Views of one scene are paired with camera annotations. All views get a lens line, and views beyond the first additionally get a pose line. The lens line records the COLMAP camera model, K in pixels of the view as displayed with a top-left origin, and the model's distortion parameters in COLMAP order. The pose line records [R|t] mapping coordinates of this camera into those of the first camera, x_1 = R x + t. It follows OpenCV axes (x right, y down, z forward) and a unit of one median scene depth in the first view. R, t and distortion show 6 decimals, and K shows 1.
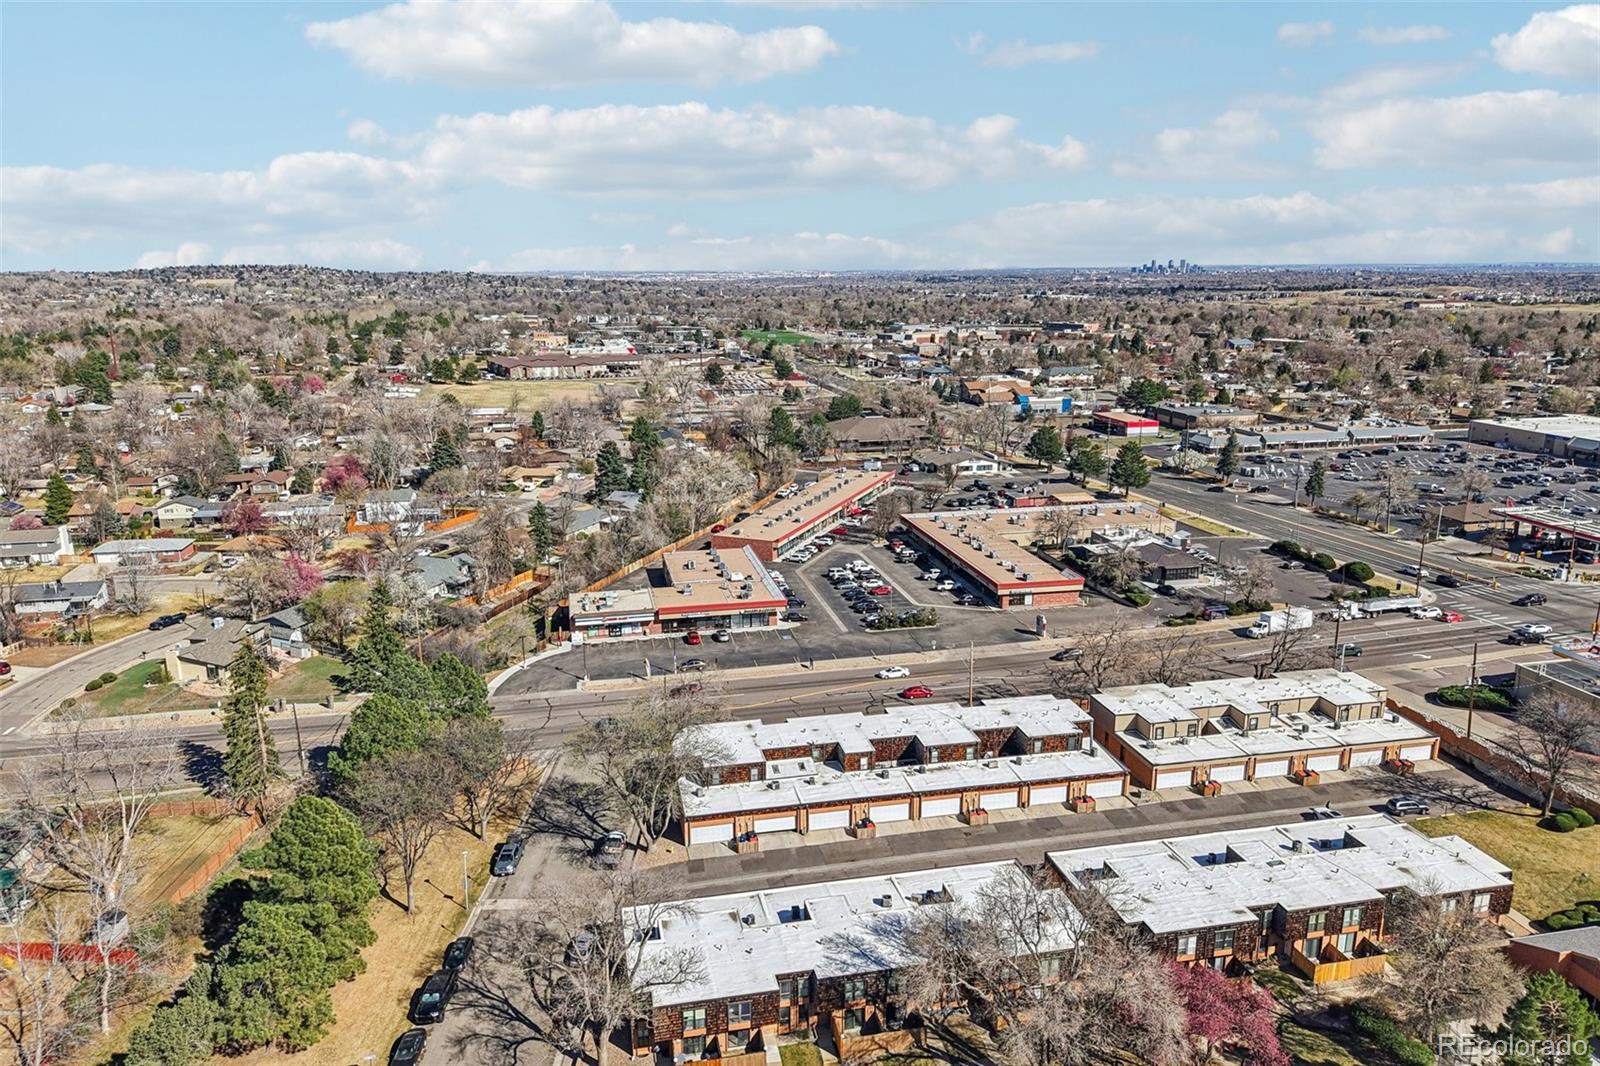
lens RADIAL K [[1063.3, 0, 800.0], [0, 1063.3, 533.0], [0, 0, 1]] dist [-0.000077, -0.001233]
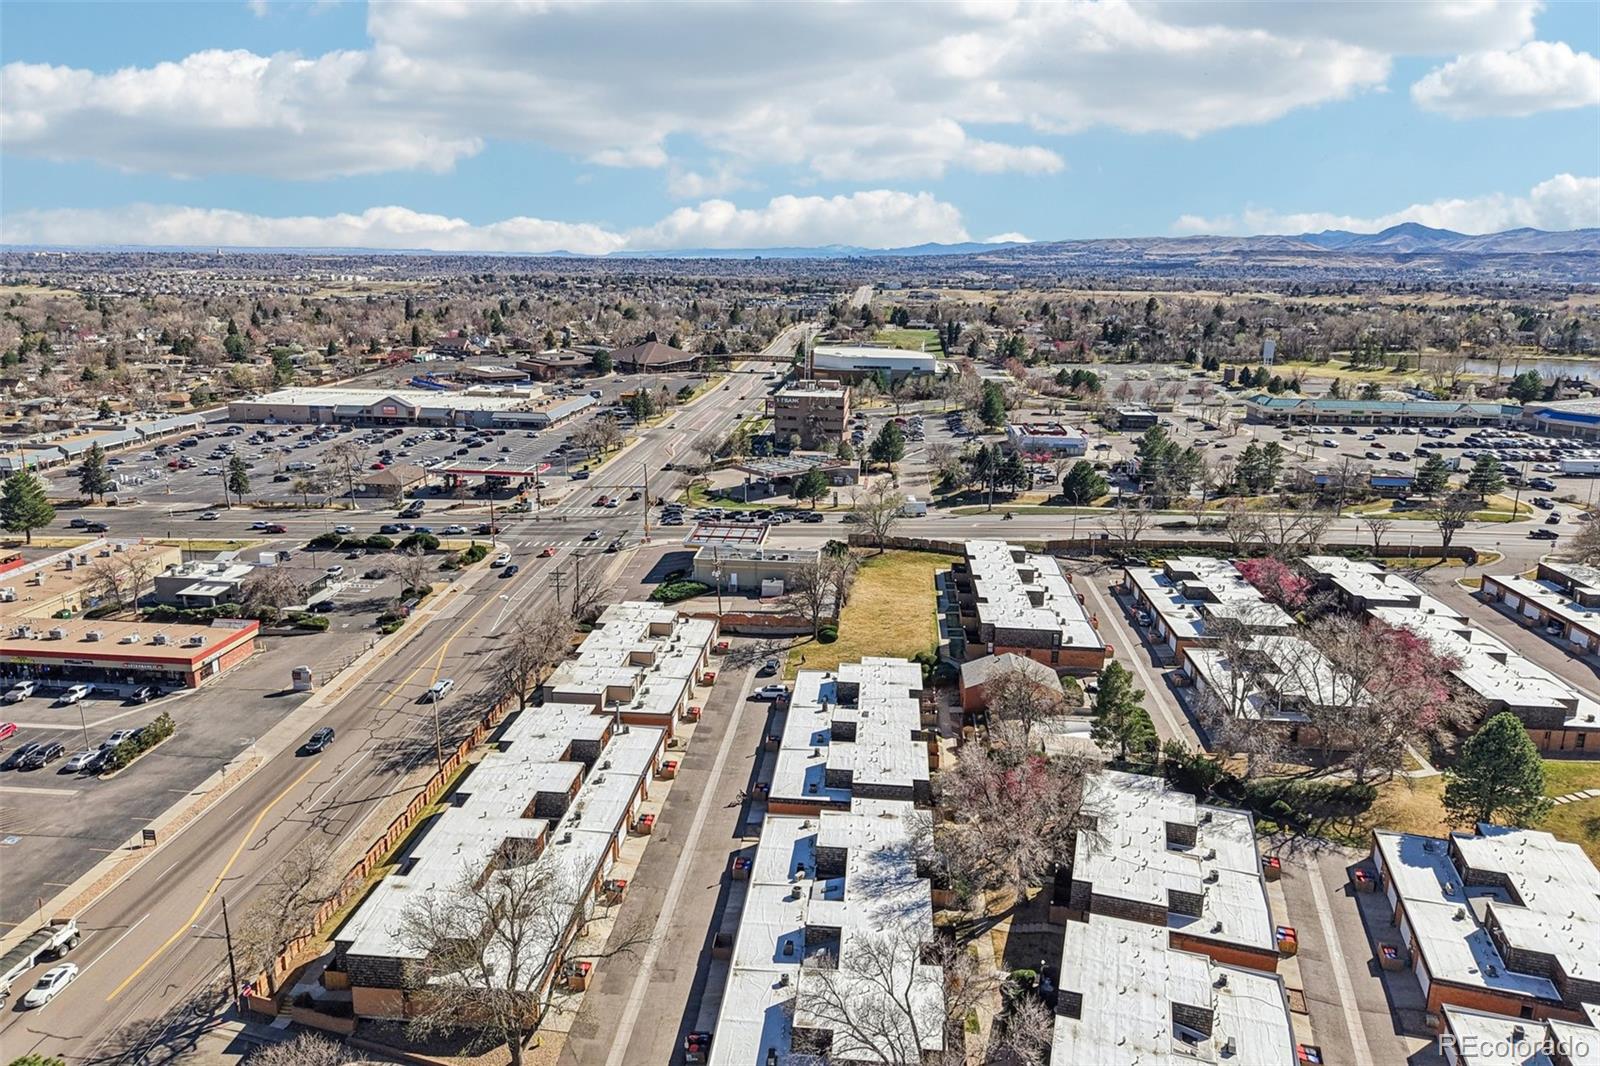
lens RADIAL K [[1063.3, 0, 800.0], [0, 1063.3, 533.0], [0, 0, 1]] dist [-0.000077, -0.001233]
pose [[0.280064, -0.226058, 0.932986, -0.400963], [0.209599, 0.962830, 0.170372, -0.081160], [-0.936821, 0.147837, 0.317035, 0.311068]]
